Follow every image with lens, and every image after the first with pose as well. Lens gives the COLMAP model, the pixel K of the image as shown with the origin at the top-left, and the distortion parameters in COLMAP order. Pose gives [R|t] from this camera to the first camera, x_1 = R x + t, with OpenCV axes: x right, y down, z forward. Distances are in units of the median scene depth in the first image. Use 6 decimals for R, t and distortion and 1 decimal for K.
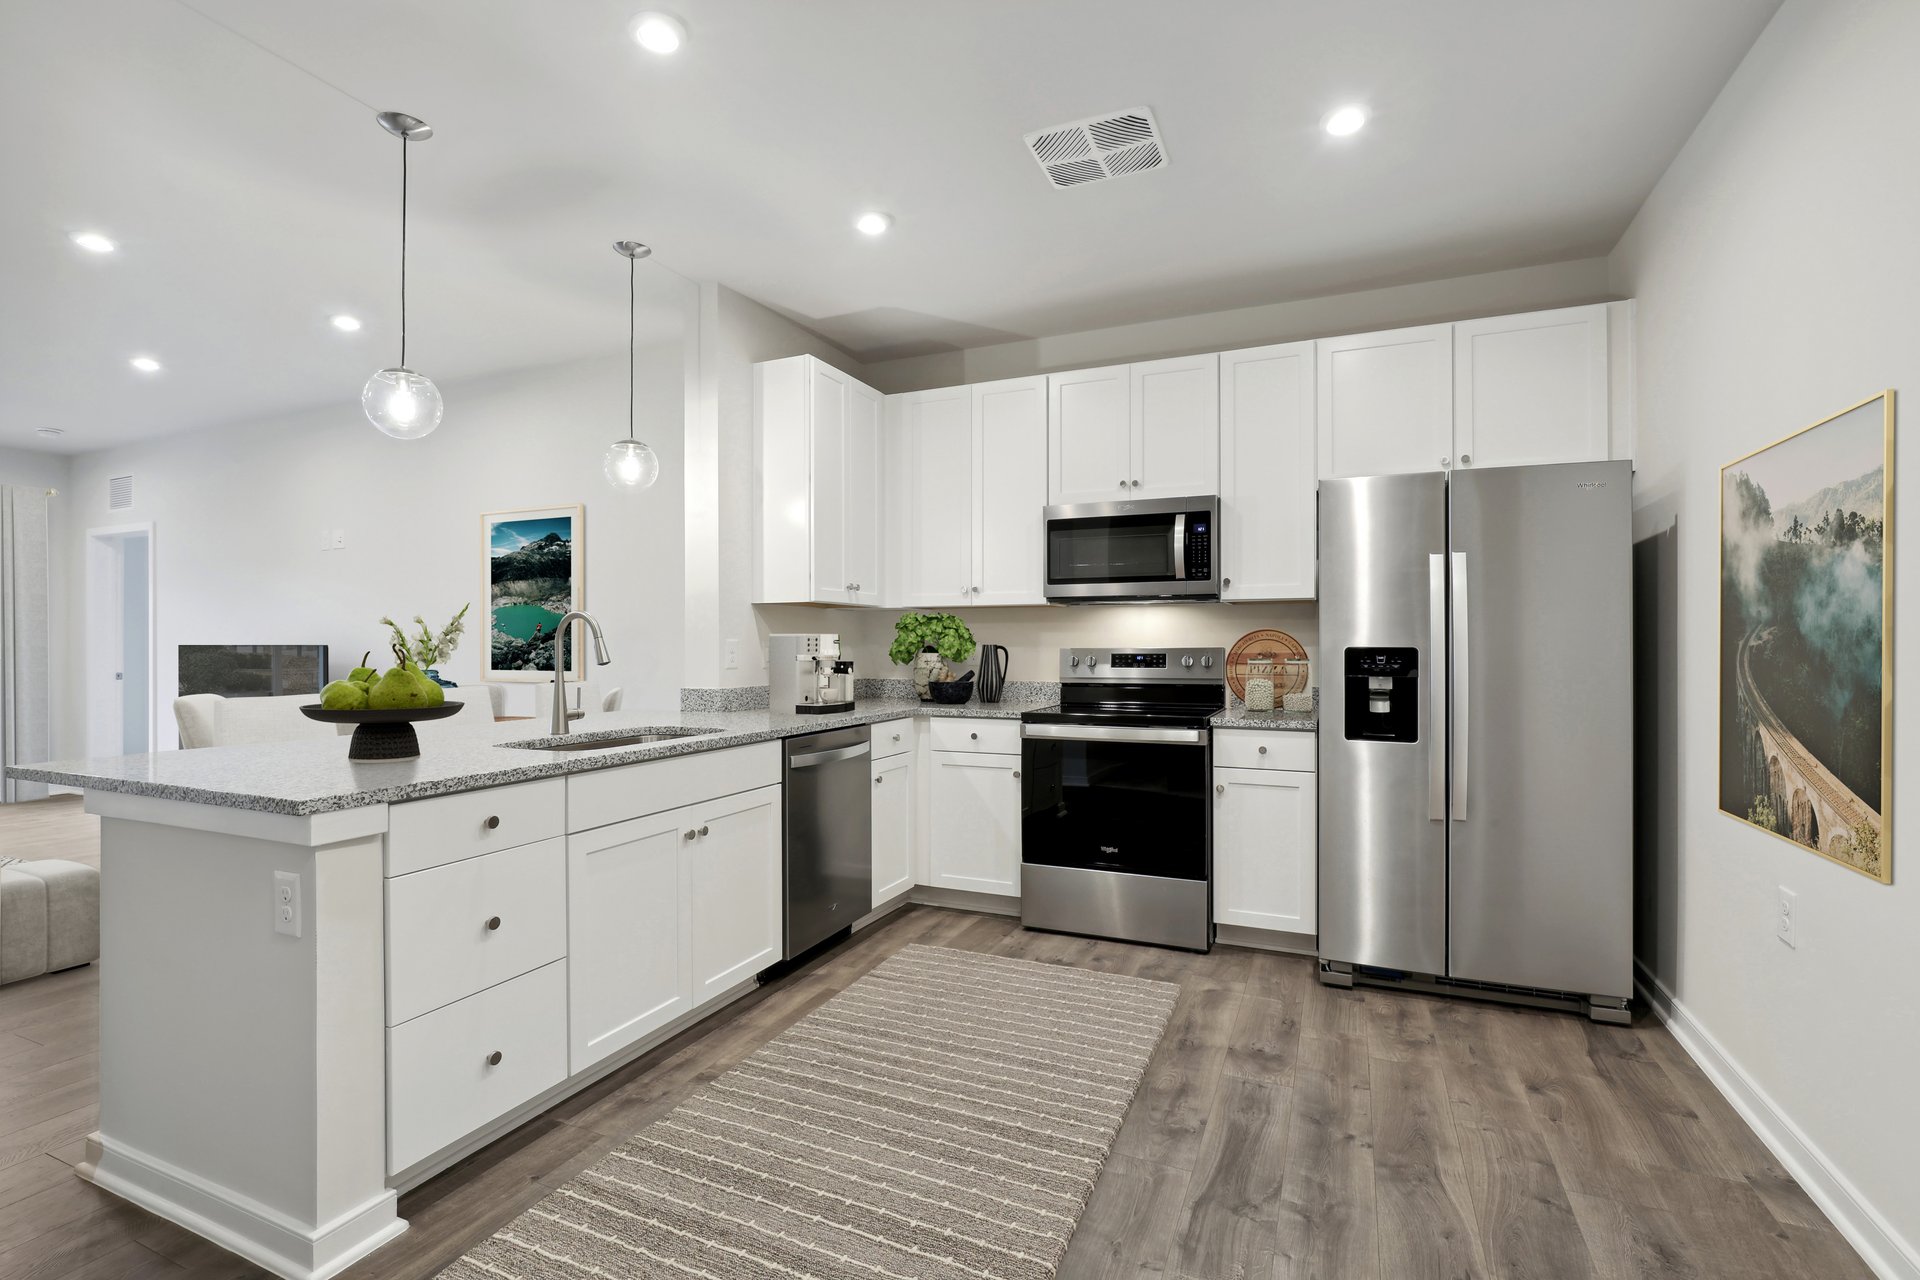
lens RADIAL K [[861.4, 0, 988.6], [0, 861.4, 646.4], [0, 0, 1]] dist [-0.007046, -0.000004]
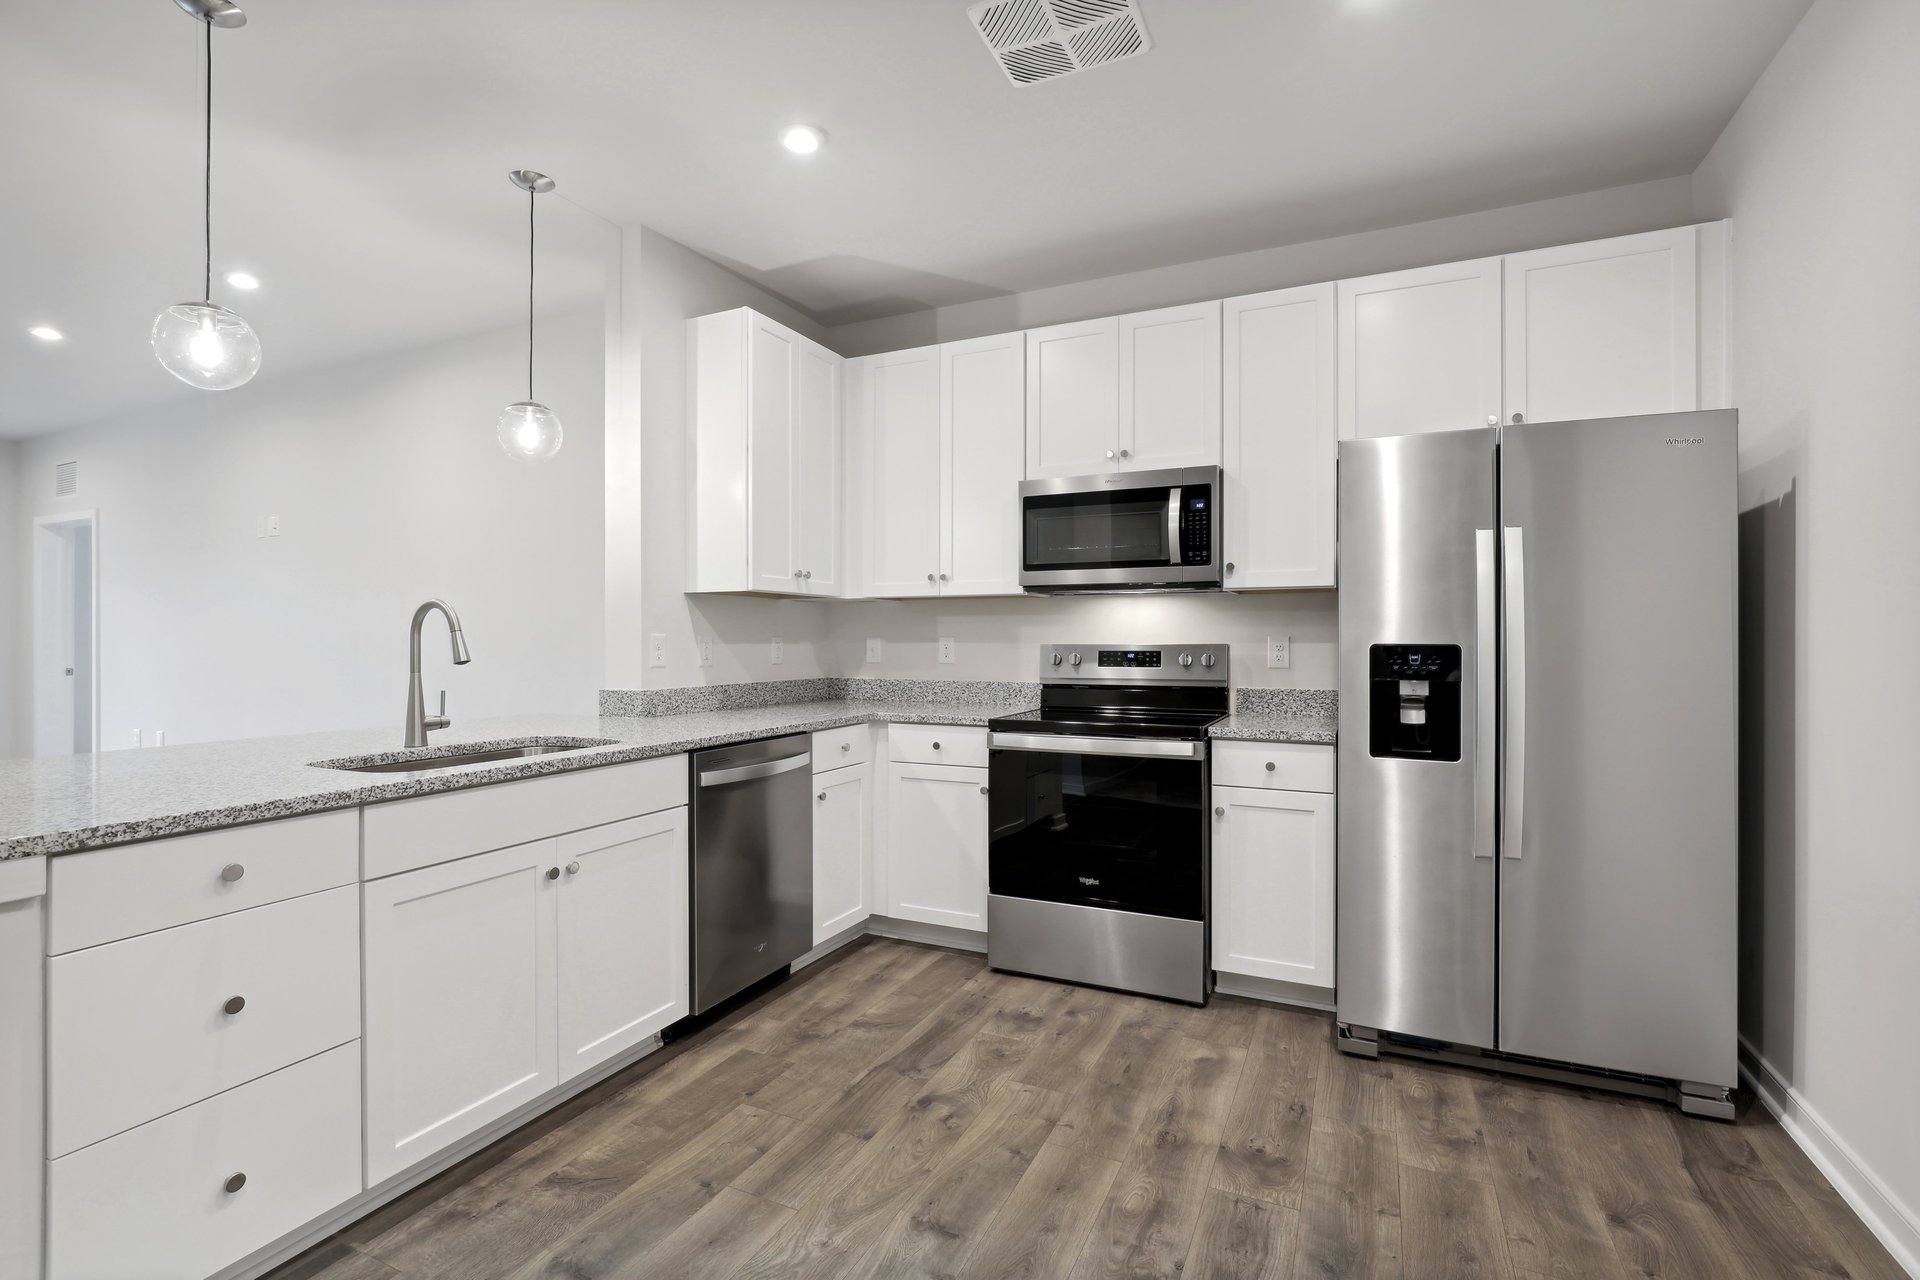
lens RADIAL K [[890.2, 0, 967.9], [0, 890.2, 644.4], [0, 0, 1]] dist [-0.006669, 0.001212]
pose [[0.999441, 0.001405, -0.033404, 0.060052], [-0.001307, 0.999995, 0.002981, -0.000609], [0.033408, -0.002936, 0.999437, 0.141386]]
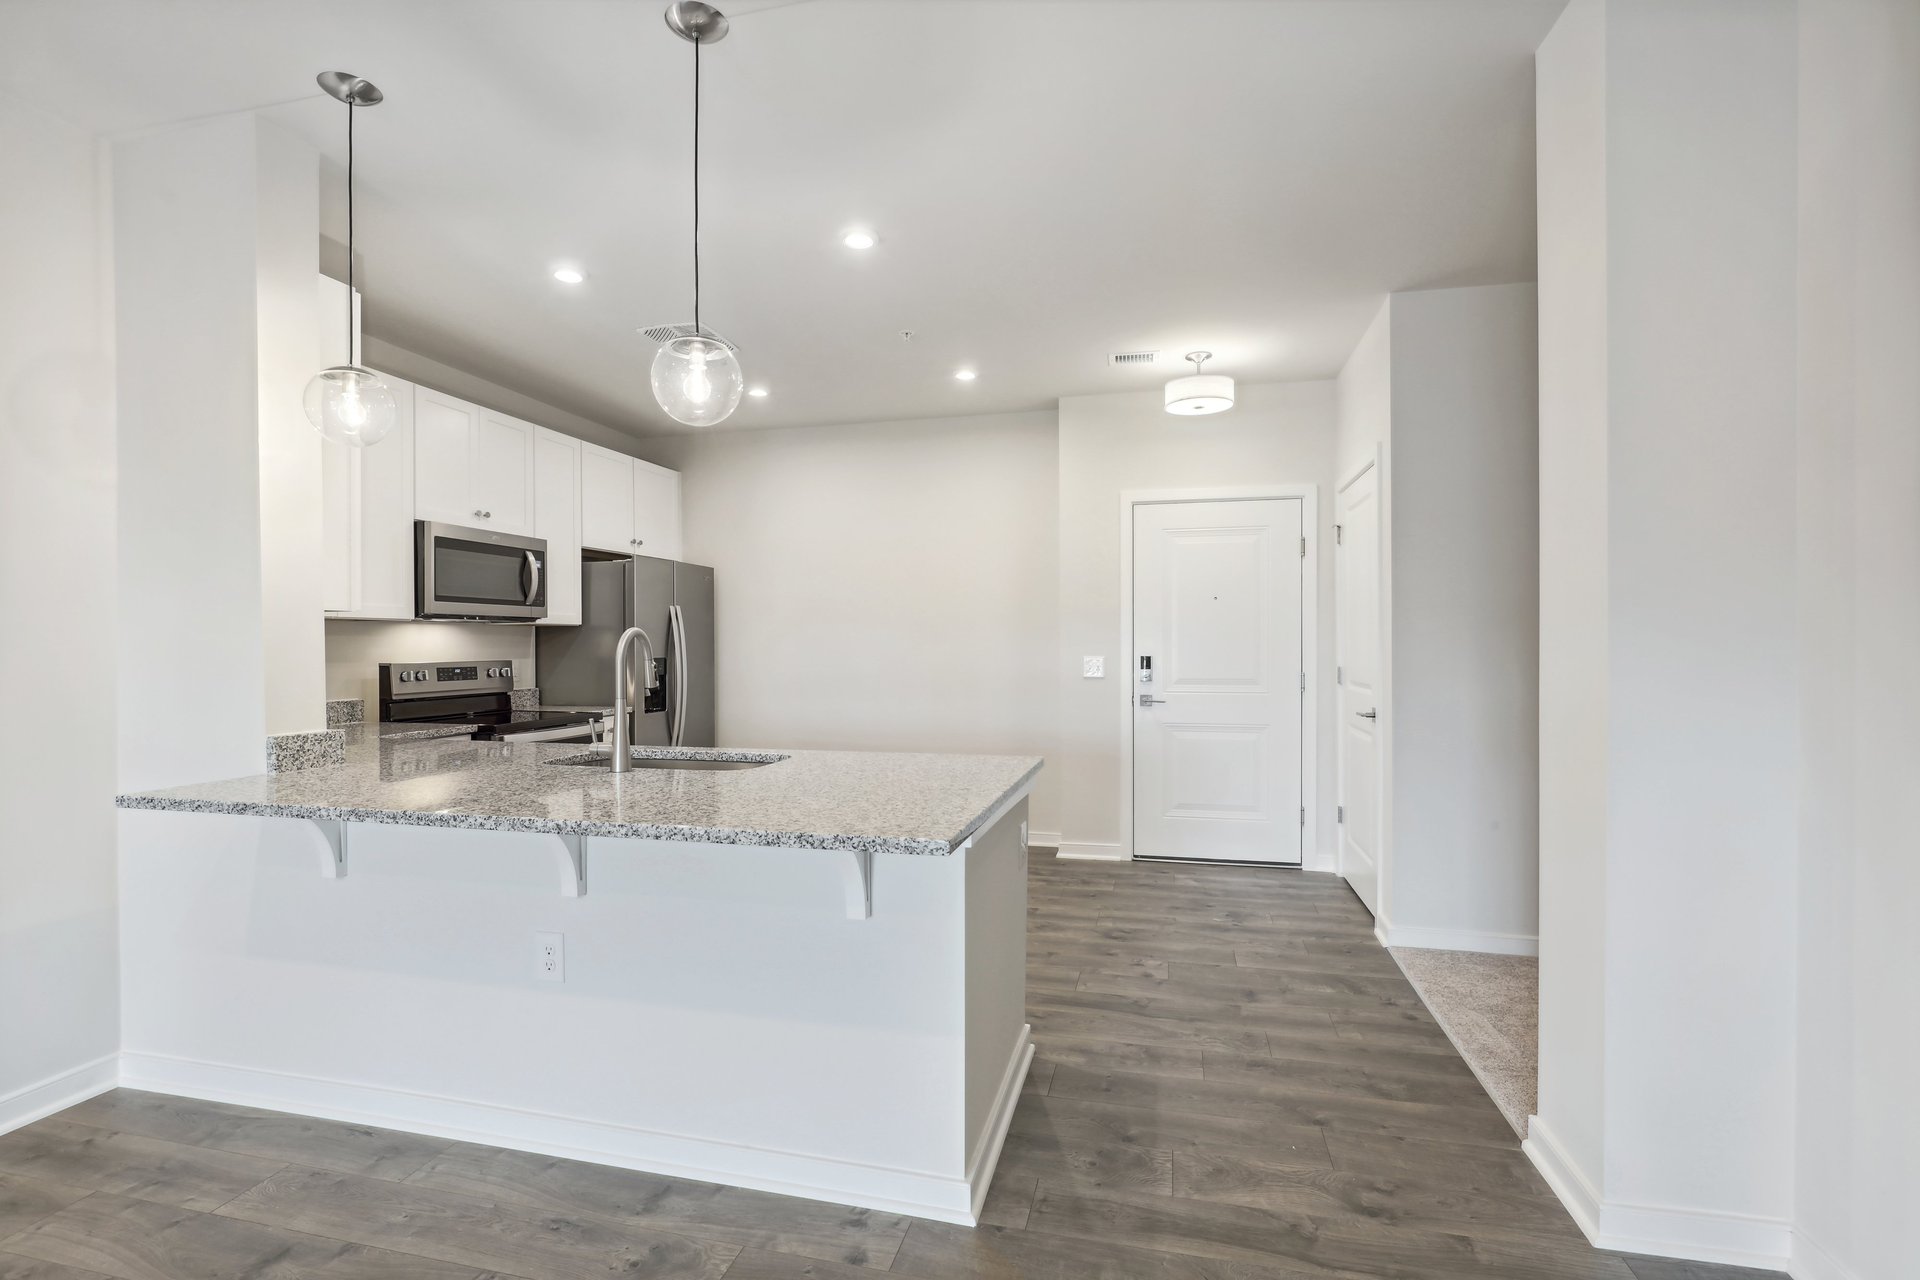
lens RADIAL K [[890.2, 0, 967.9], [0, 890.2, 644.4], [0, 0, 1]] dist [-0.006669, 0.001212]
pose [[-0.172220, 0.002160, 0.985056, -1.443091], [0.006751, 0.999977, -0.001012, -0.020964], [-0.985035, 0.006476, -0.172231, 0.793553]]
